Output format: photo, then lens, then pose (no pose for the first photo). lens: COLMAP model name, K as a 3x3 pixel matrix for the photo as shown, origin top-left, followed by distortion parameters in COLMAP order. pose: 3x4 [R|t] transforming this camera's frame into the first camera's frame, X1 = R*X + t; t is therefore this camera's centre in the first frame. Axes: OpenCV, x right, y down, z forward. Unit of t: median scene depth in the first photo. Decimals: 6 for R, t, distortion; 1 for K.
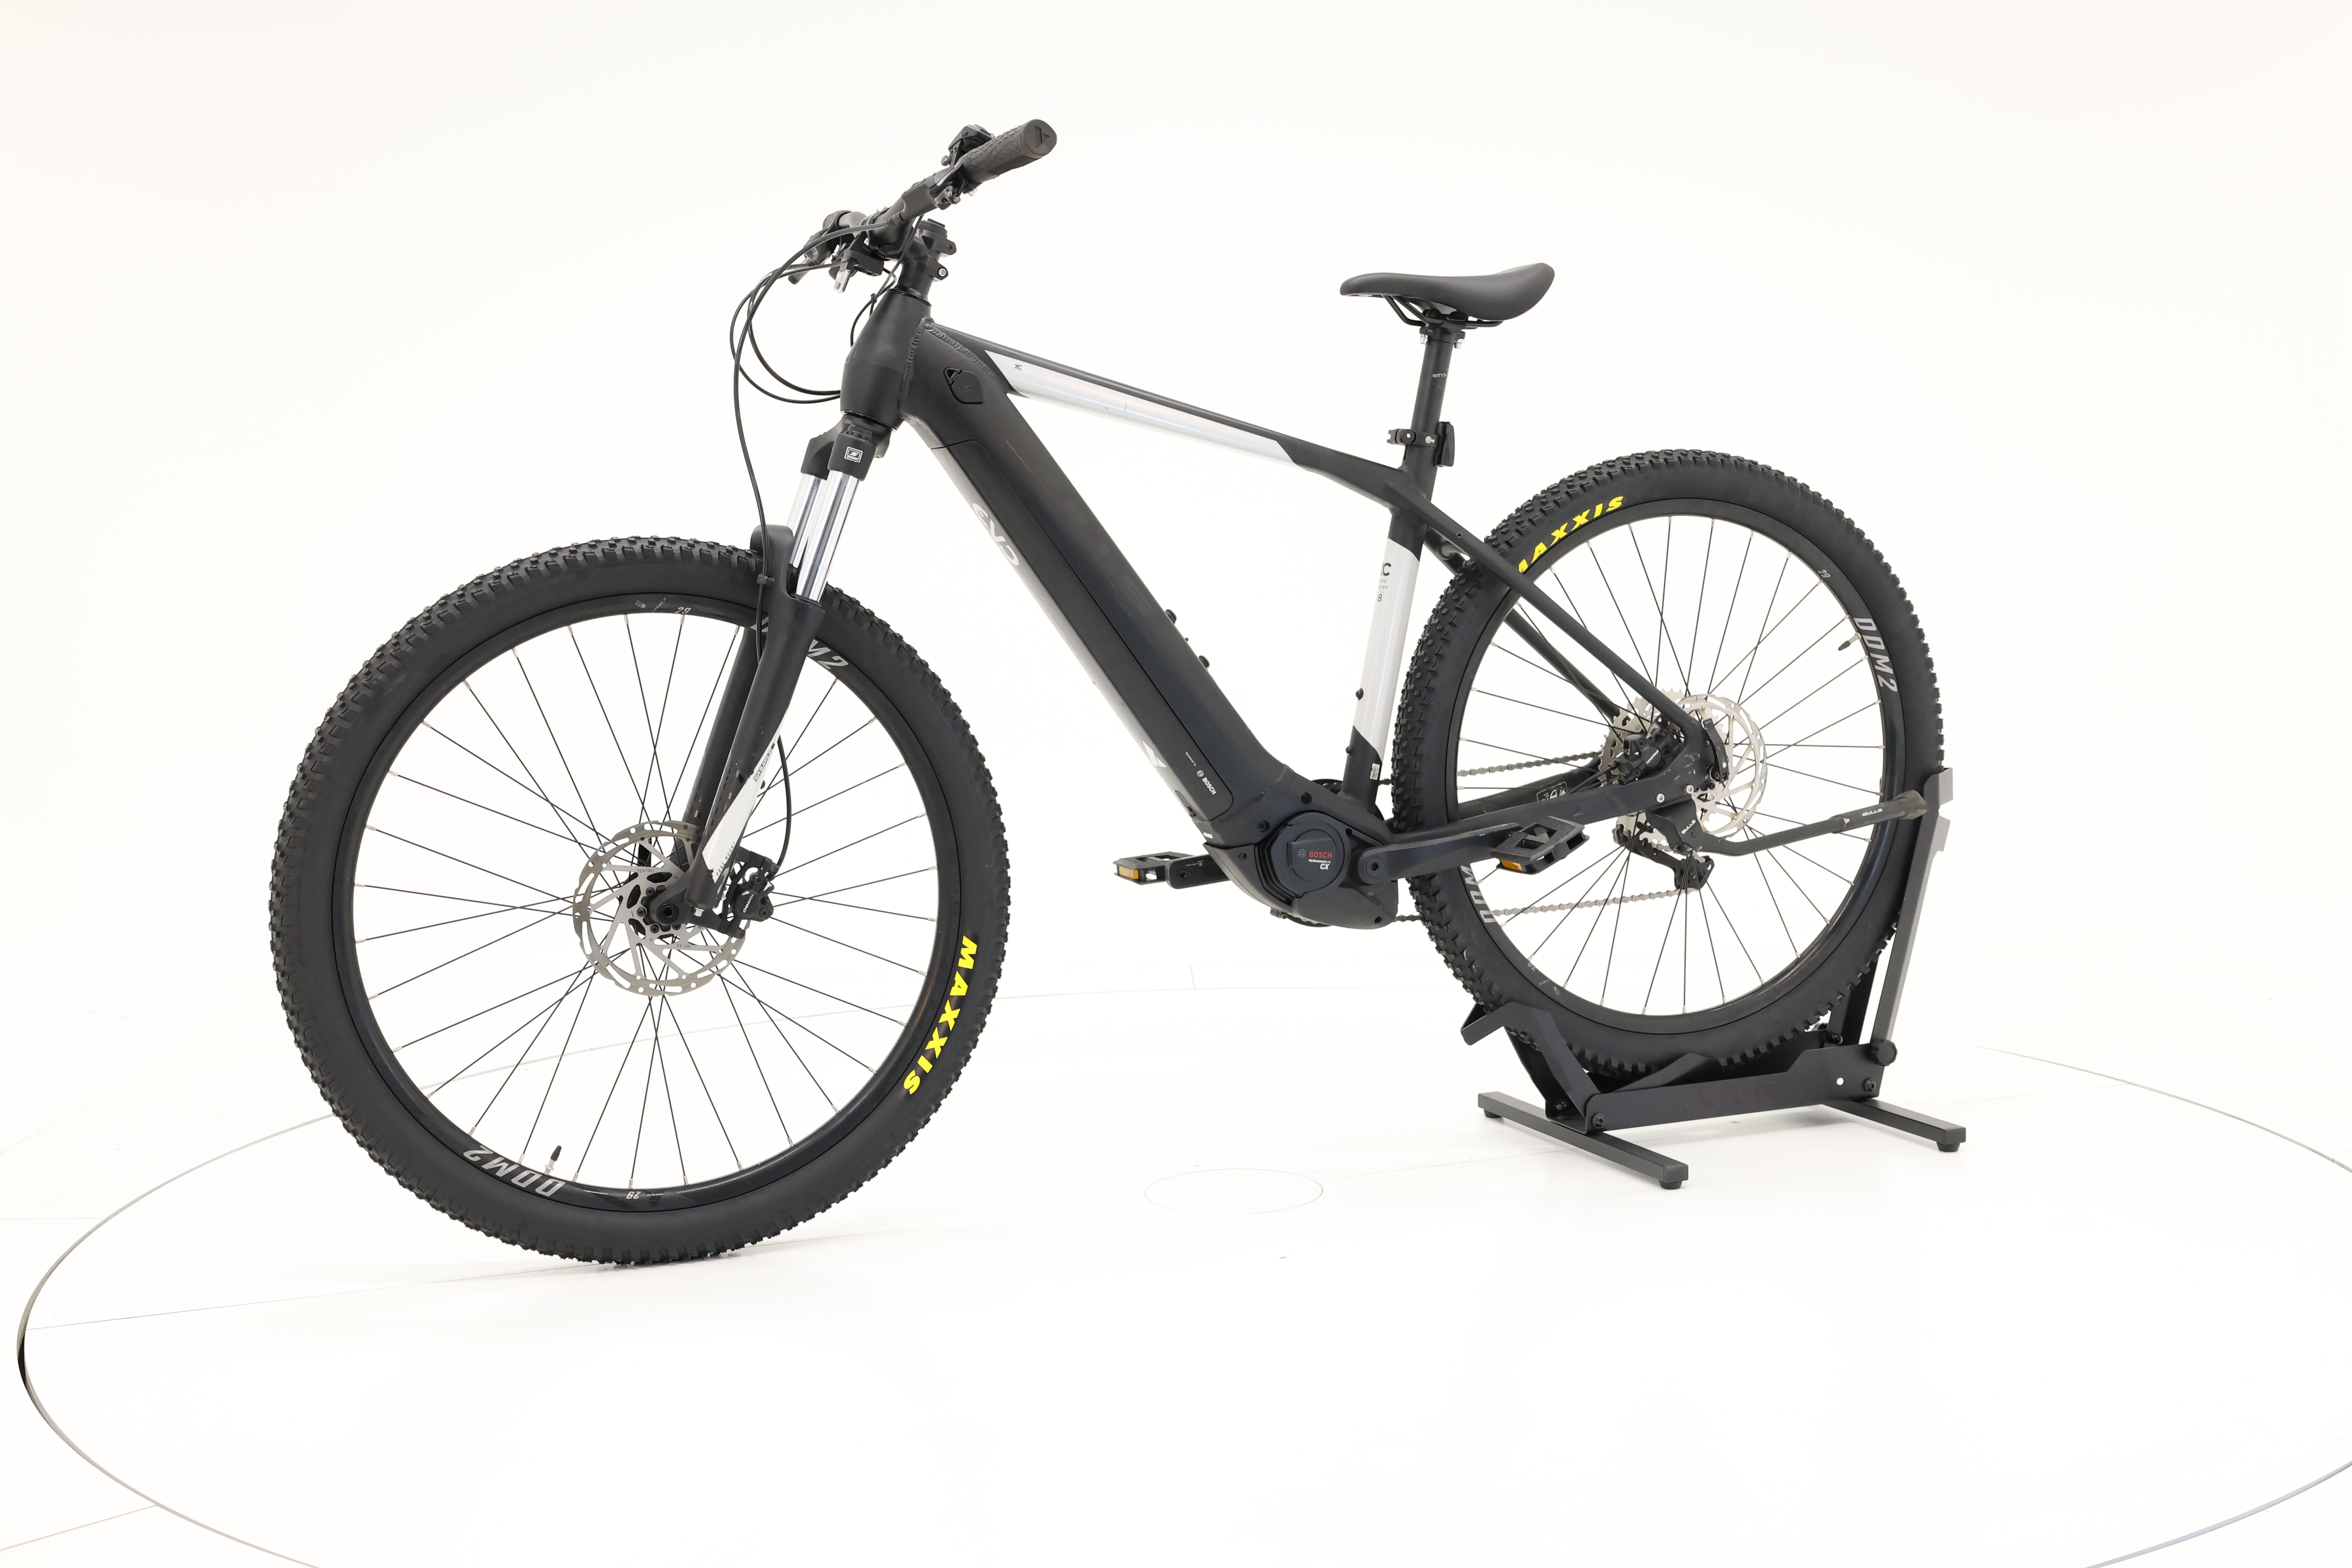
lens RADIAL K [[2655.0, 0, 1186.5], [0, 2655.0, 787.4], [0, 0, 1]] dist [0.027098, 0.000000]
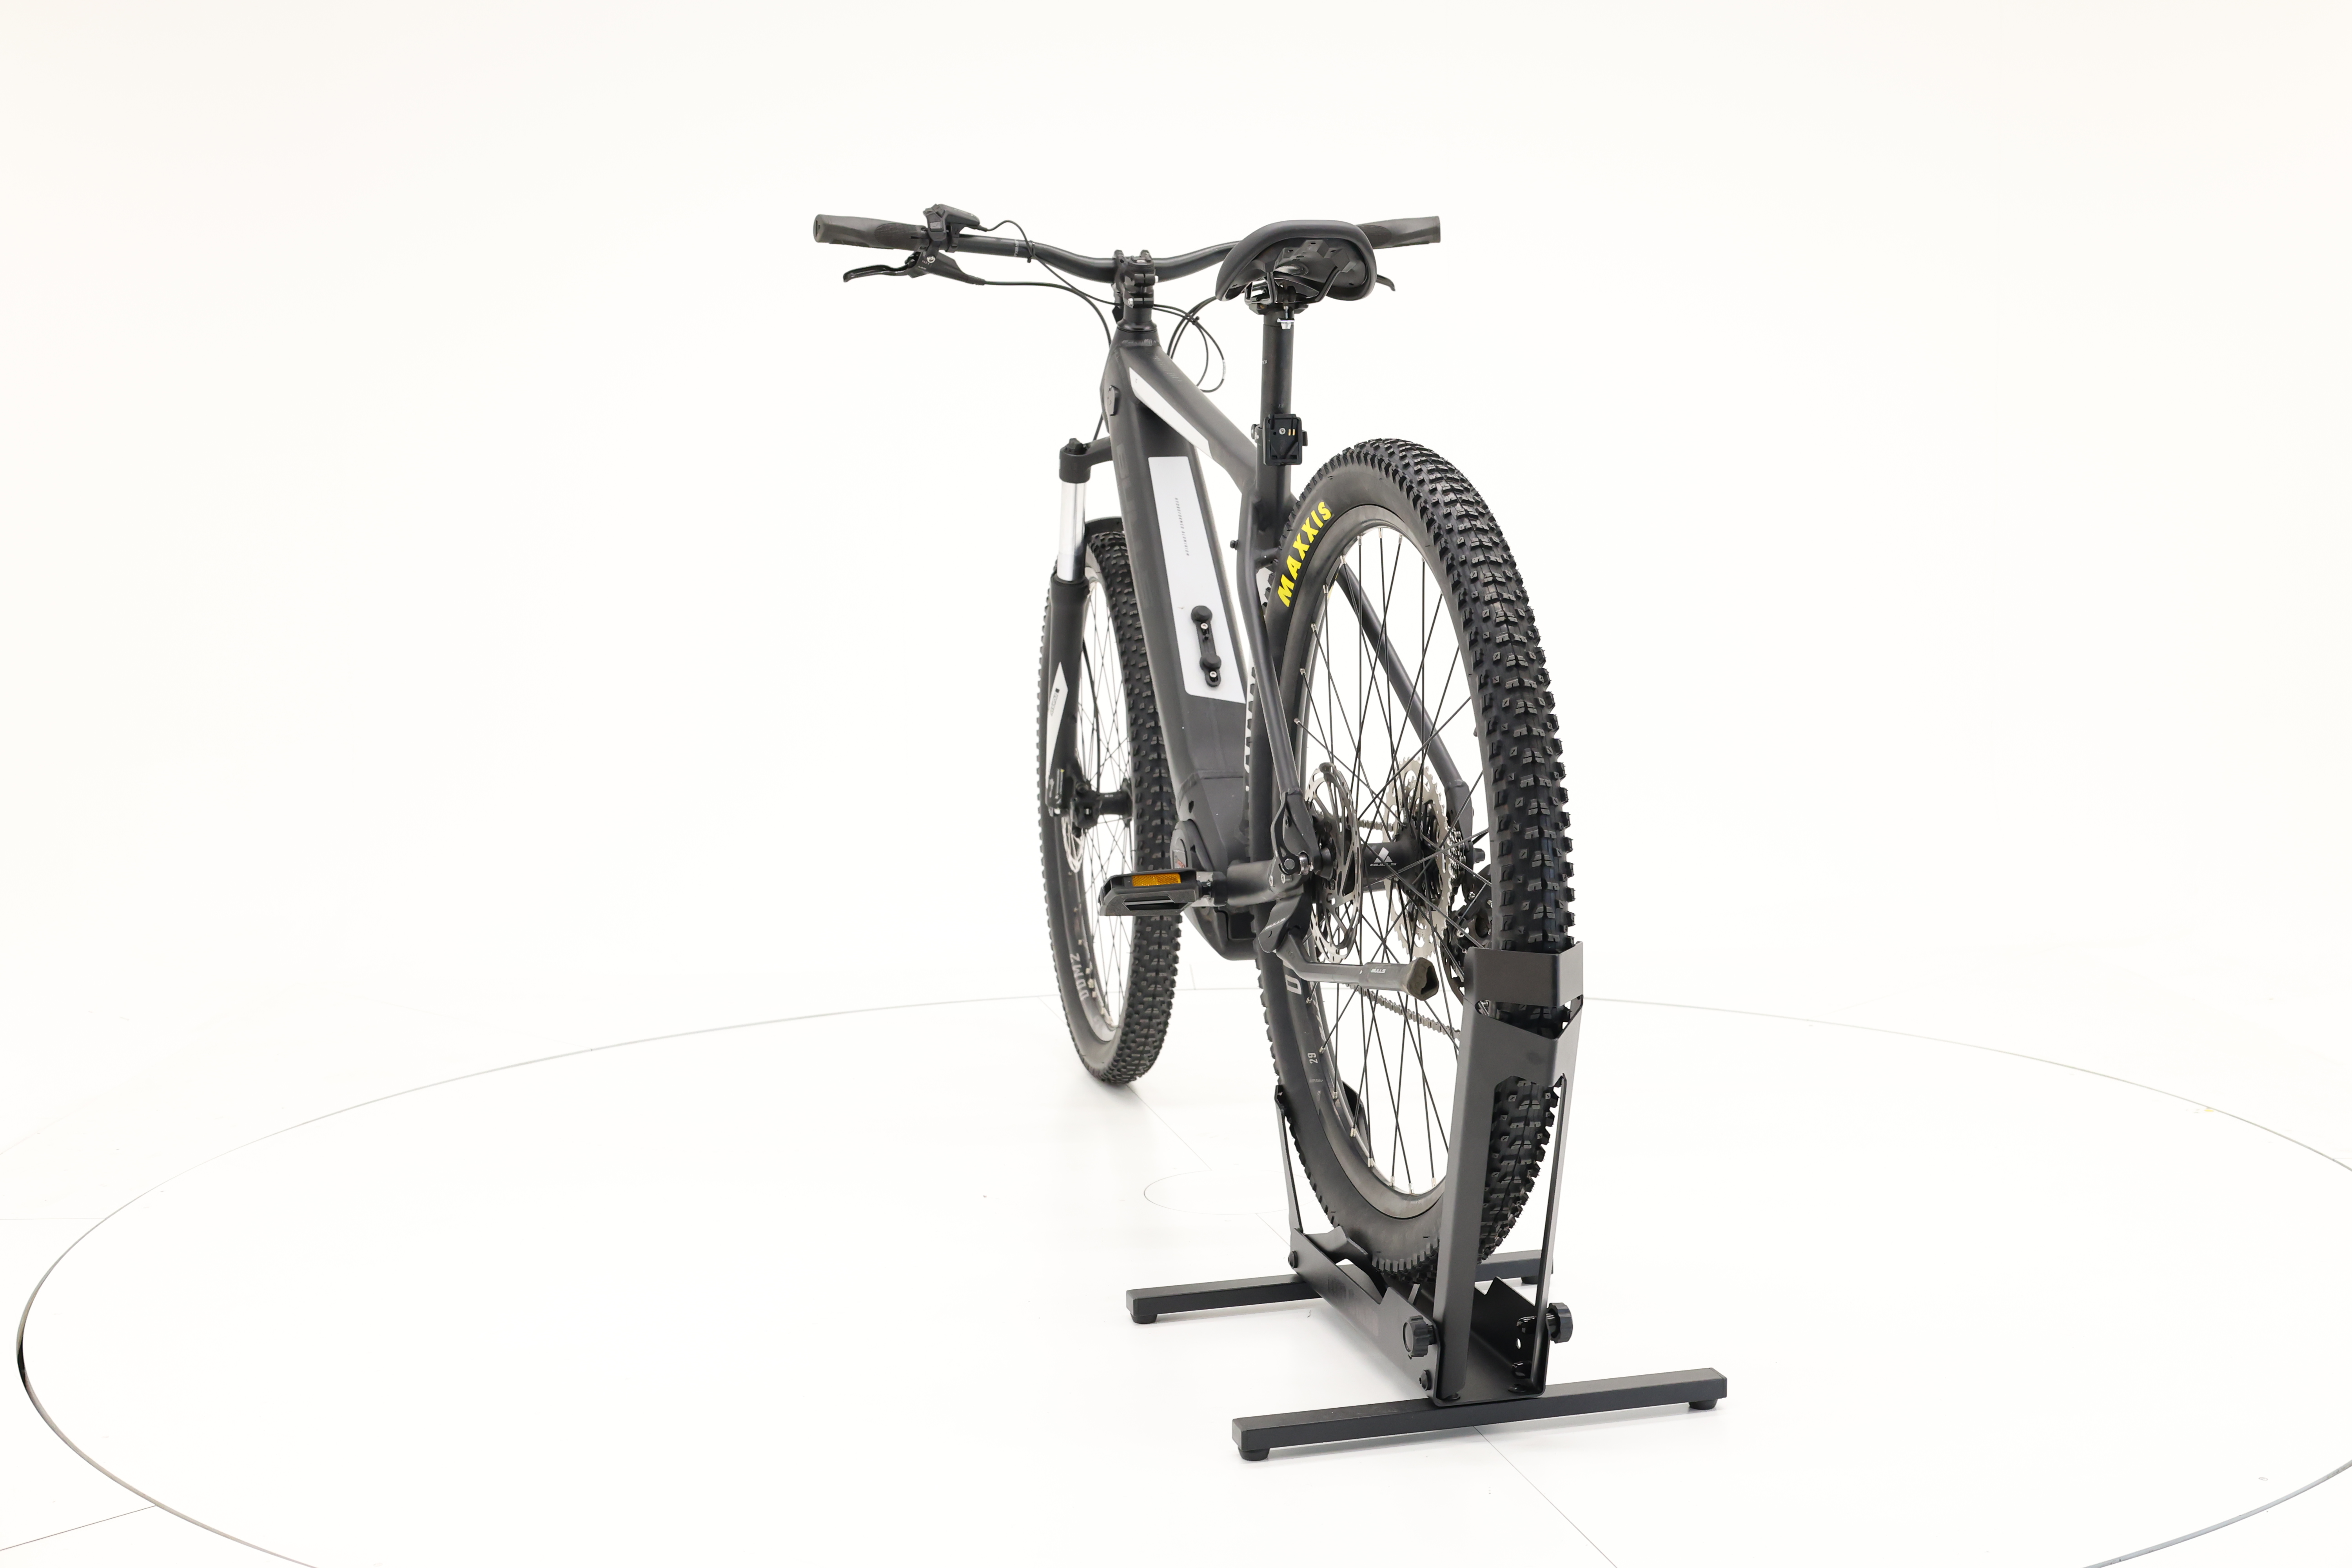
lens RADIAL K [[2655.0, 0, 1172.3], [0, 2655.0, 788.9], [0, 0, 1]] dist [0.027098, 0.000000]
pose [[-0.138144, 0.127151, -0.982216, 0.996558], [-0.077701, 0.987277, 0.138734, -0.136417], [0.987360, 0.095484, -0.126507, 1.104438]]
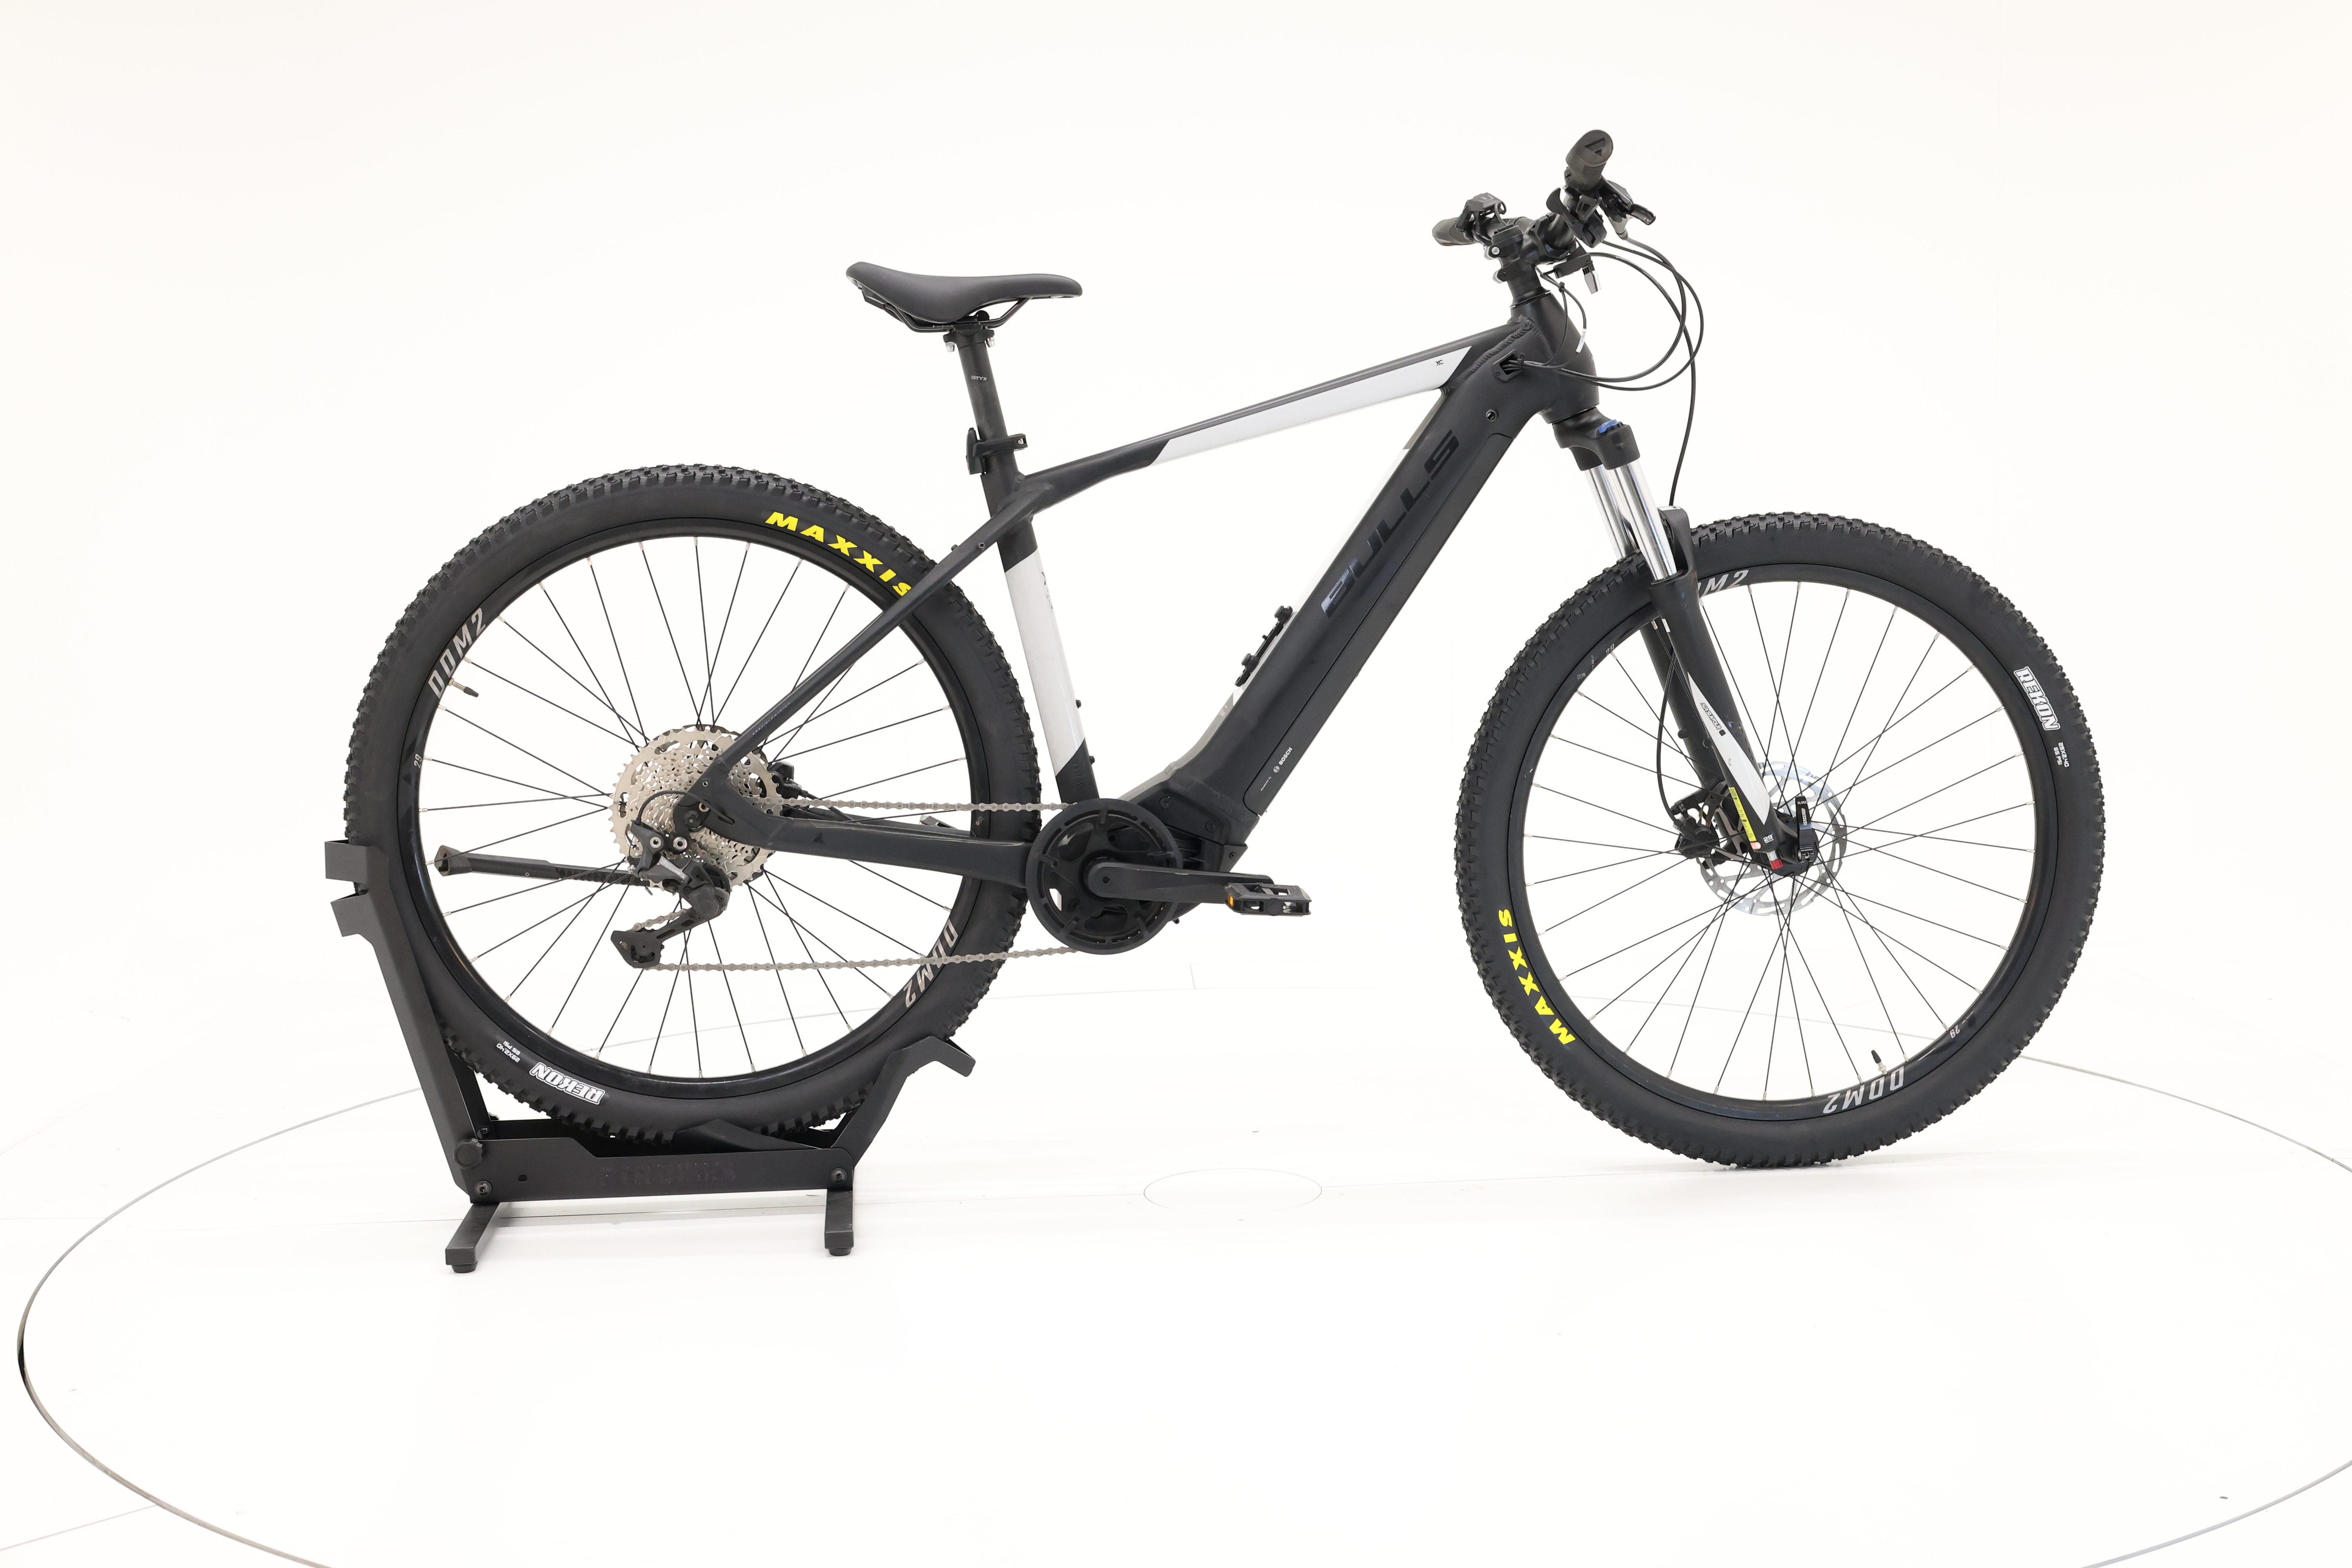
lens RADIAL K [[2655.0, 0, 1180.6], [0, 2655.0, 787.5], [0, 0, 1]] dist [0.027098, 0.000000]
pose [[-0.959067, 0.009391, 0.283022, -0.251592], [0.067271, 0.978395, 0.195496, -0.196353], [-0.275071, 0.206533, -0.938978, 1.940009]]
